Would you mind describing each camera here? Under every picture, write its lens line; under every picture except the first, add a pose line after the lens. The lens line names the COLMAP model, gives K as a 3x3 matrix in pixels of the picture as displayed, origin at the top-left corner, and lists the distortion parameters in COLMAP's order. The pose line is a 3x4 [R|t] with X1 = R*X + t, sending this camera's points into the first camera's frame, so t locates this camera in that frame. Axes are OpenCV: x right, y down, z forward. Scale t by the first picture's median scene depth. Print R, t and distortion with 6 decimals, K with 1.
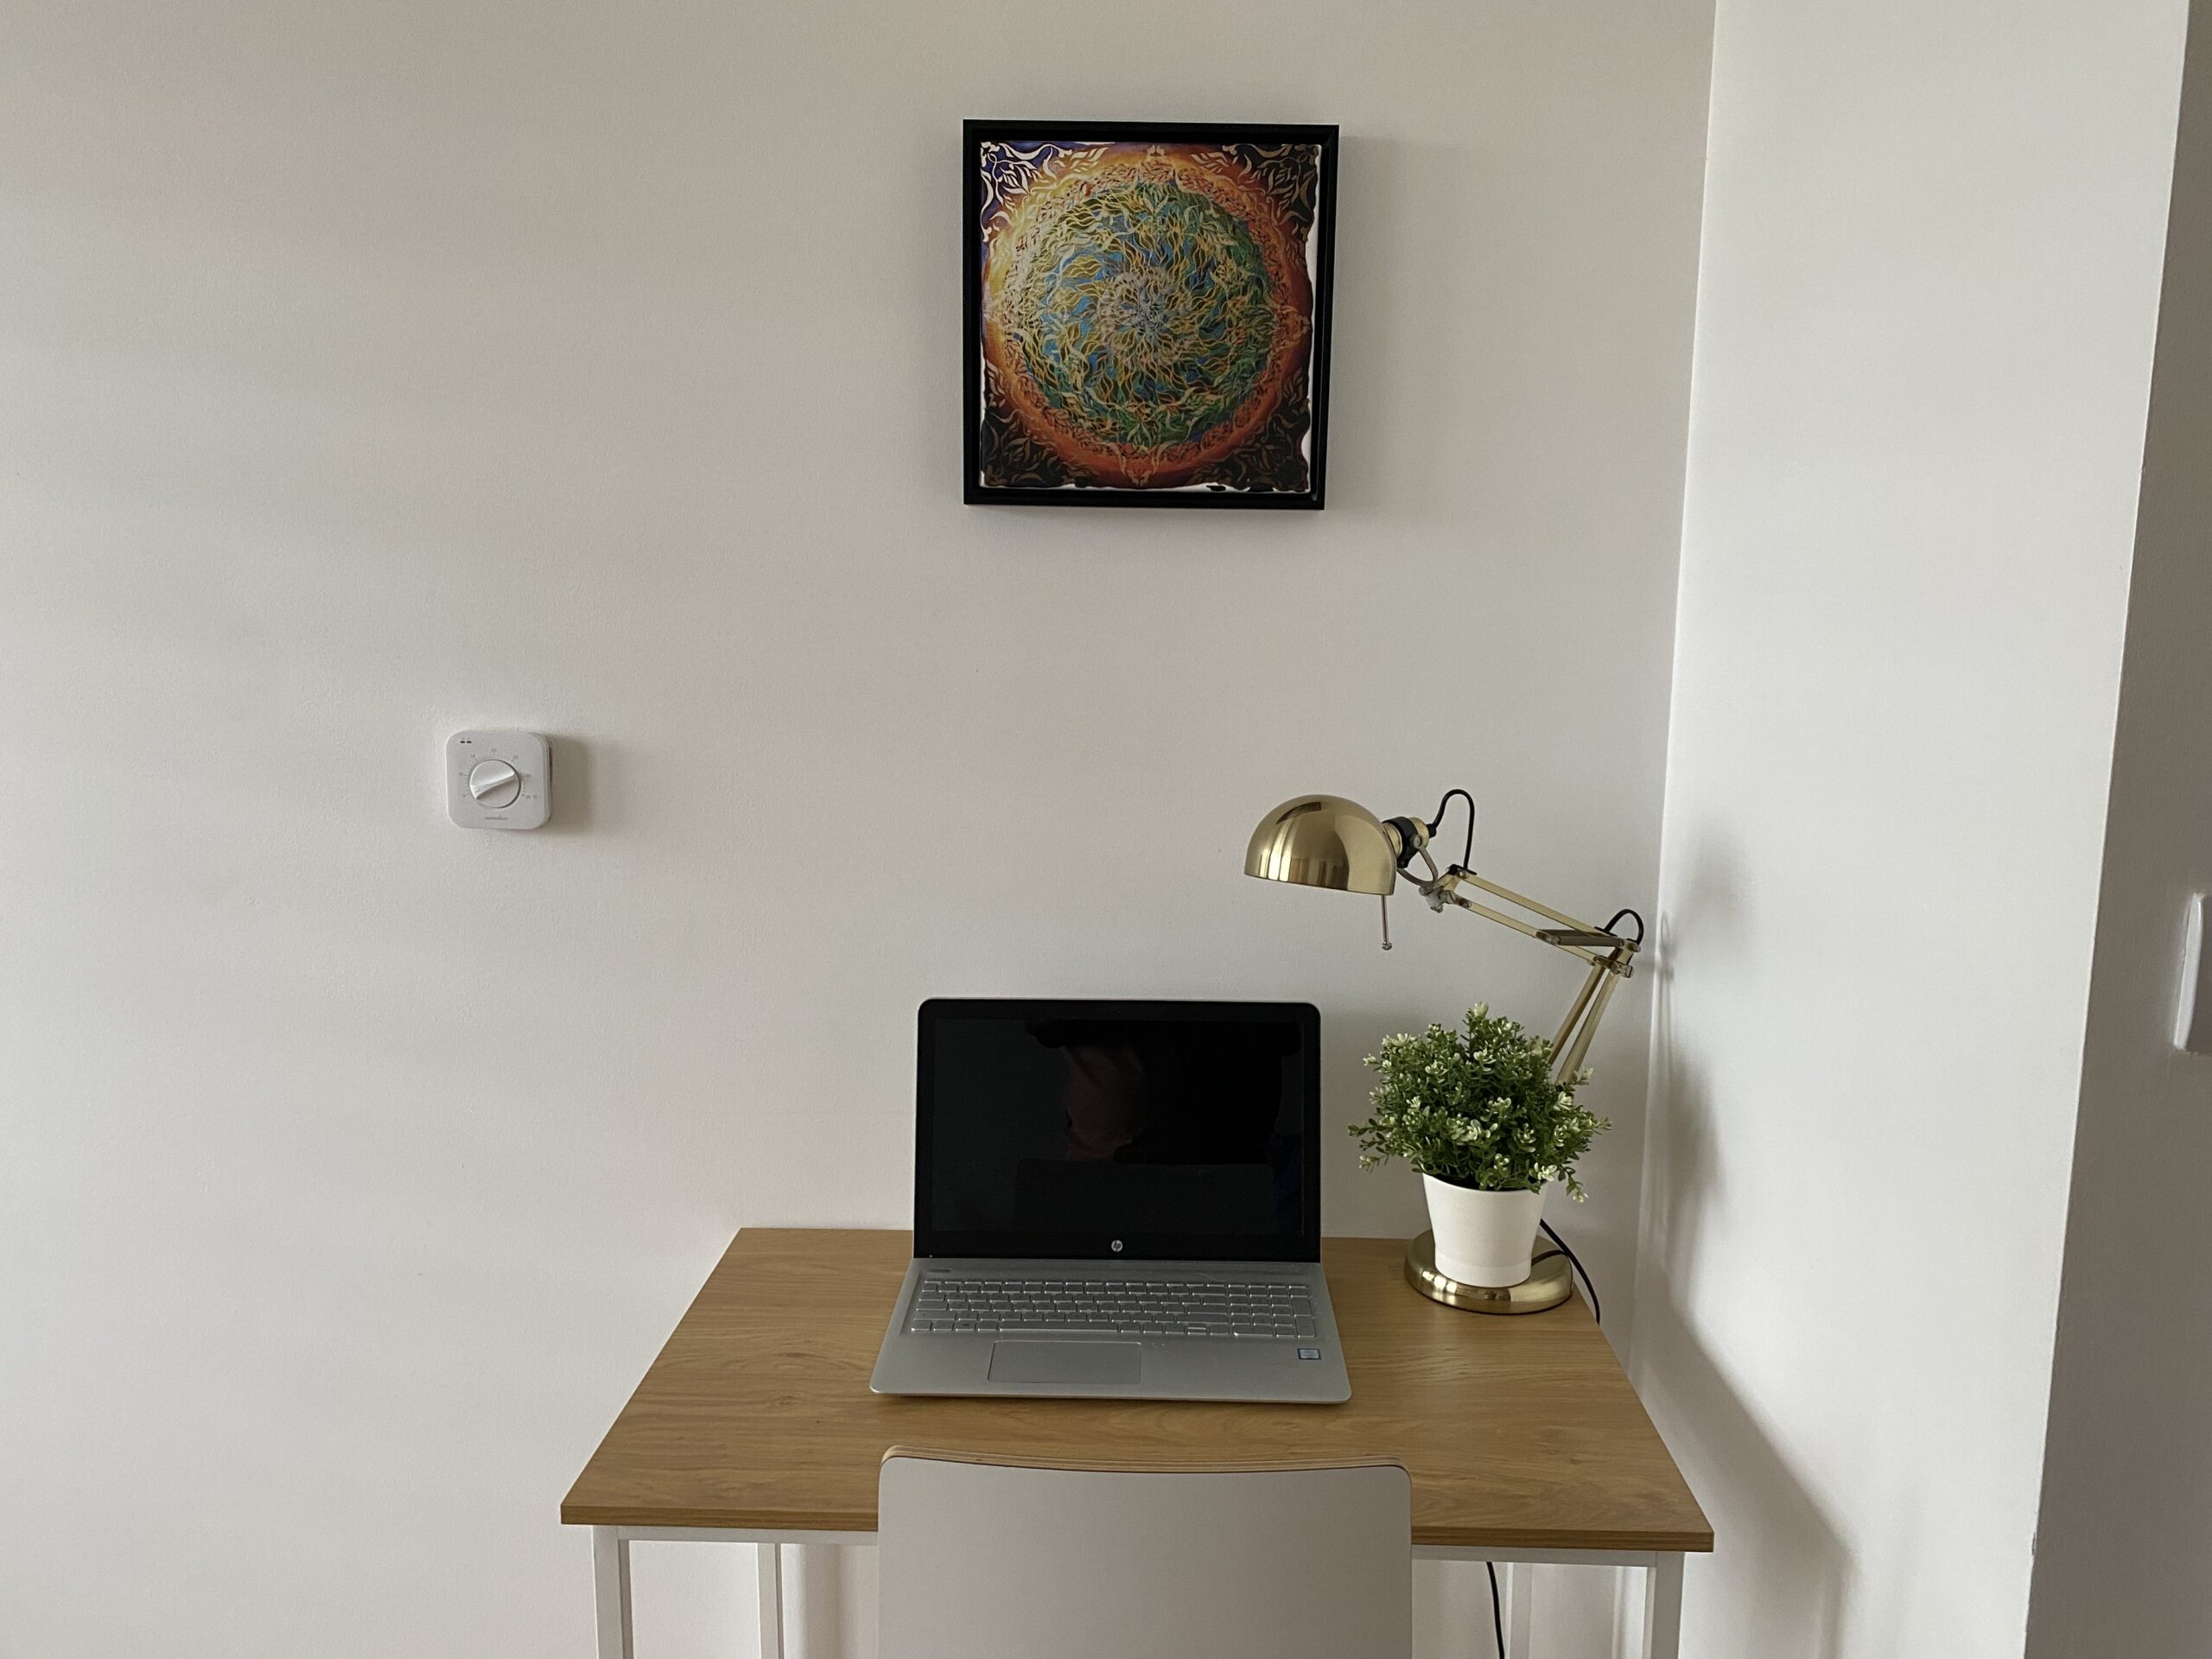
lens RADIAL K [[1664.8, 0, 1117.0], [0, 1664.8, 825.5], [0, 0, 1]] dist [0.003824, -0.005006]
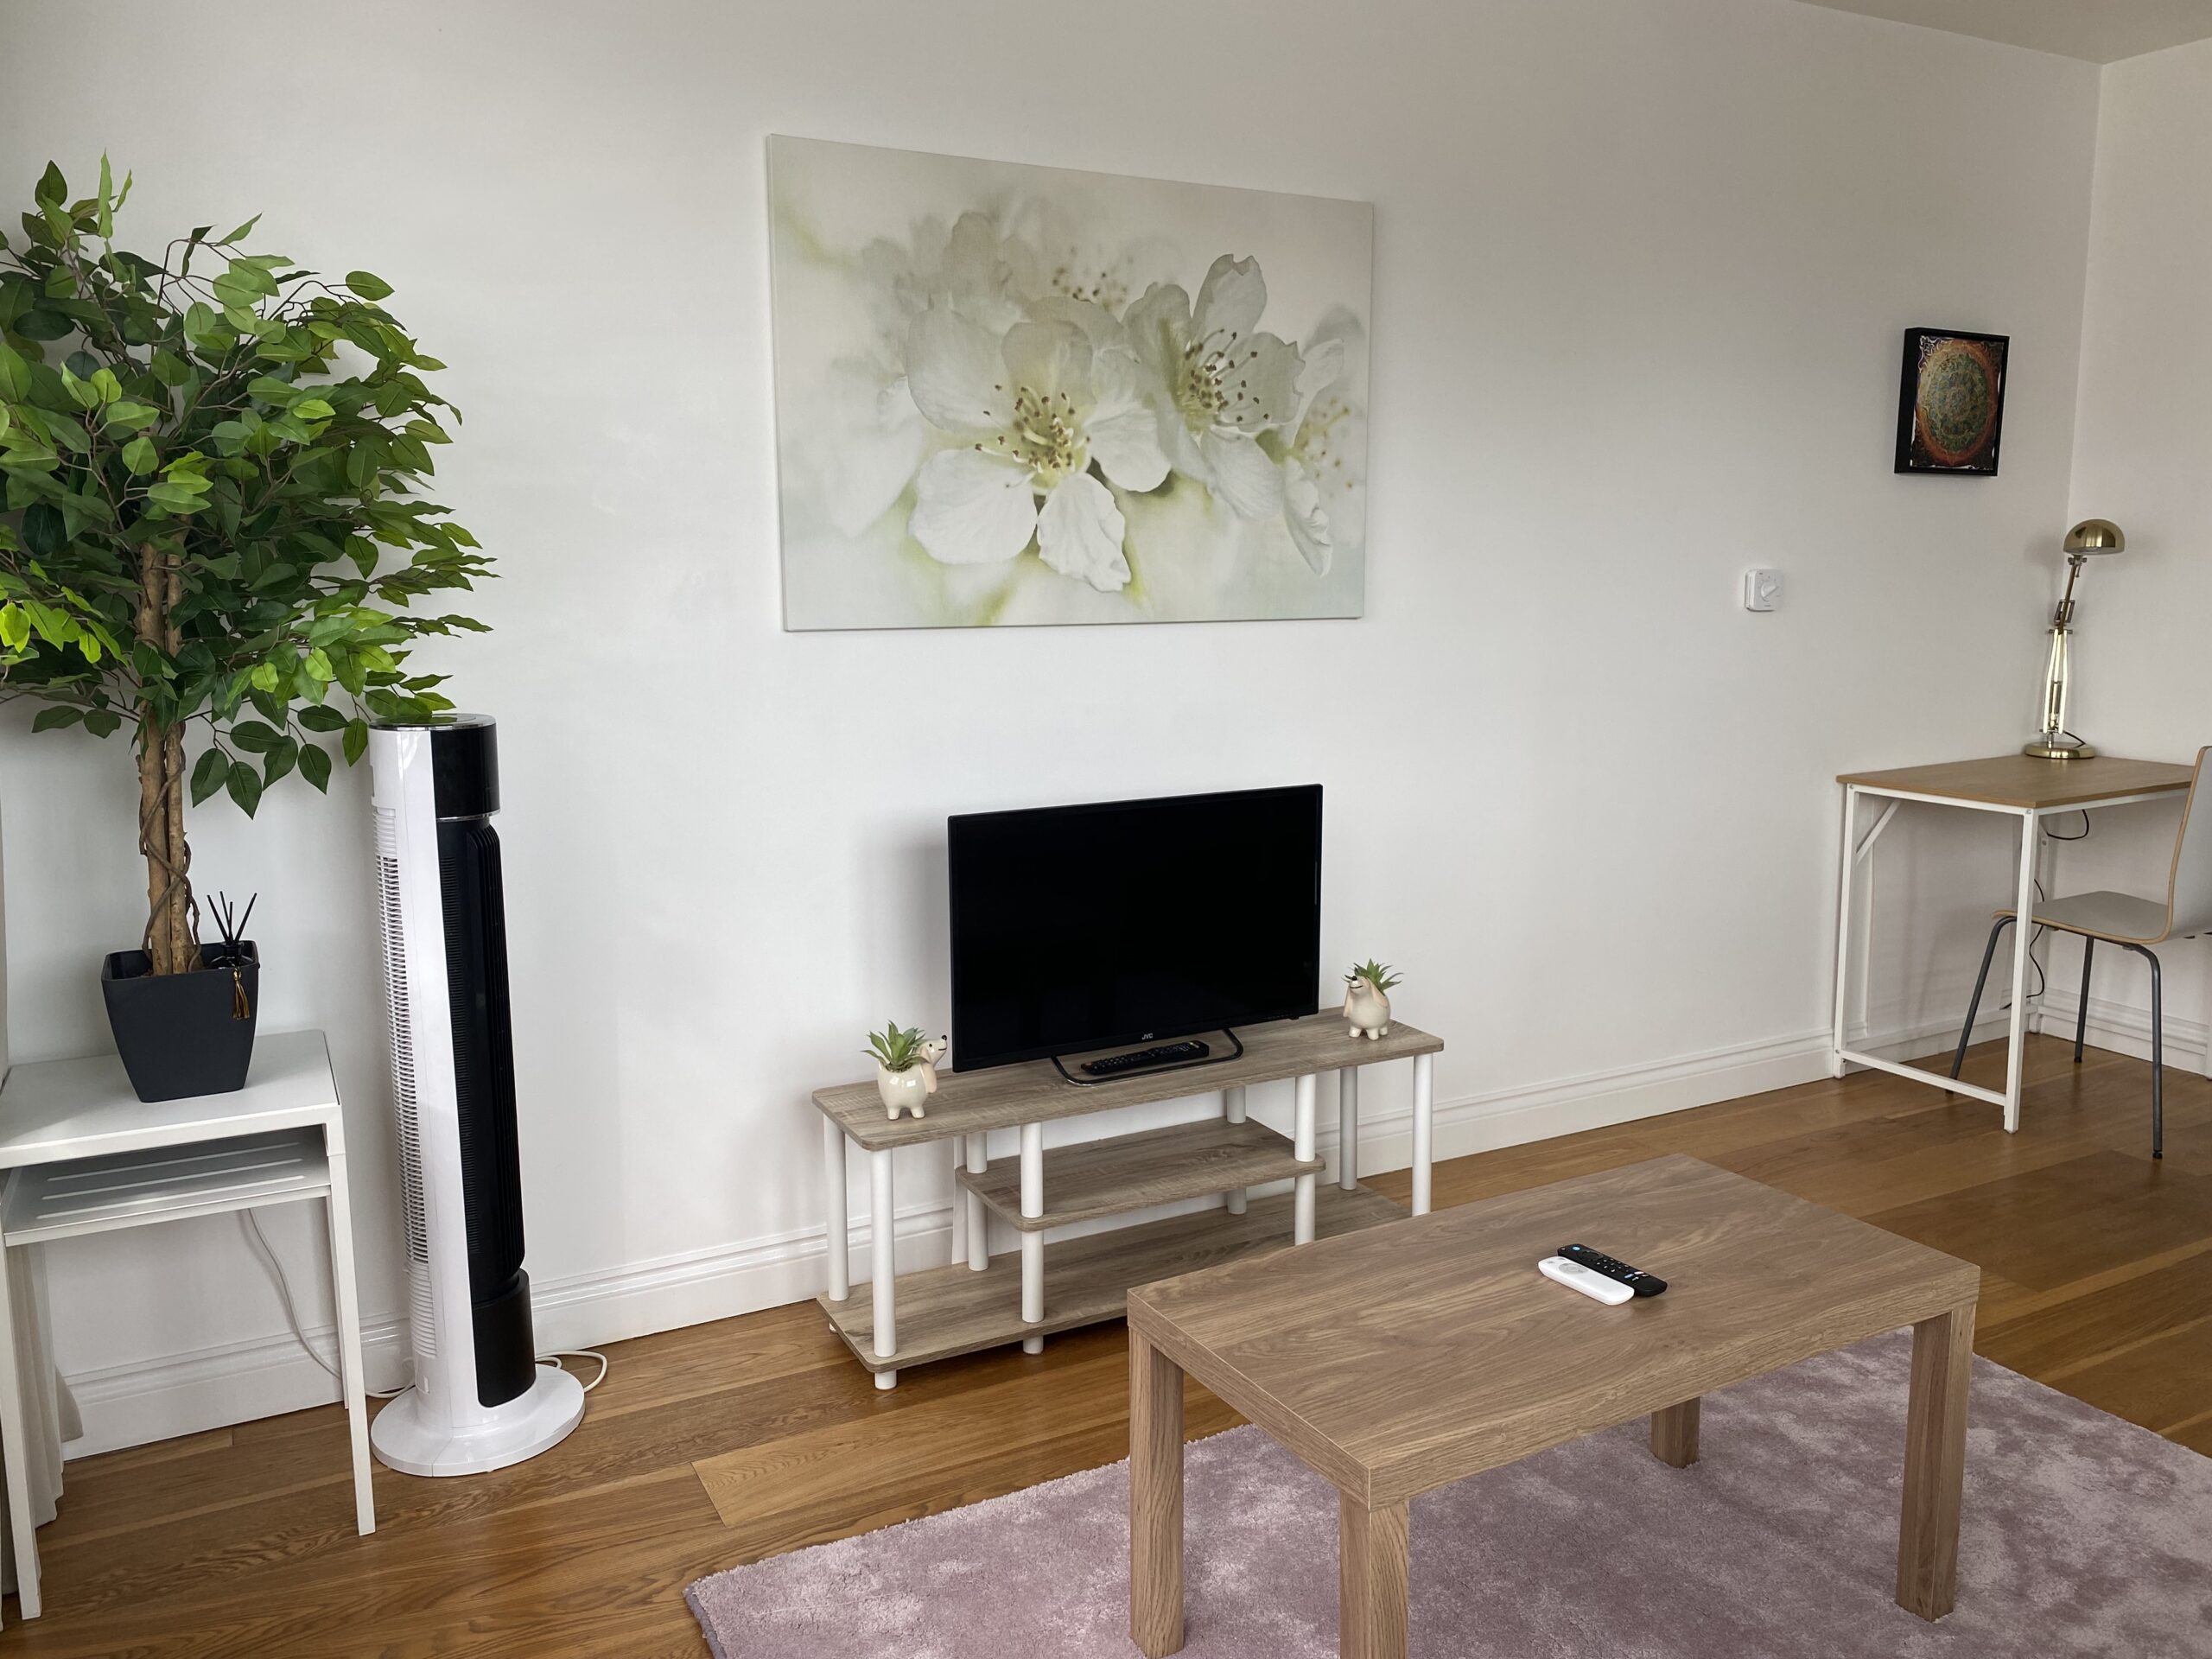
lens RADIAL K [[1709.1, 0, 1111.1], [0, 1709.1, 817.7], [0, 0, 1]] dist [0.018857, -0.004473]
pose [[0.868349, -0.086812, 0.488297, -2.567694], [0.090609, 0.995760, 0.015899, 0.189773], [-0.487606, 0.030439, 0.872533, -0.721268]]
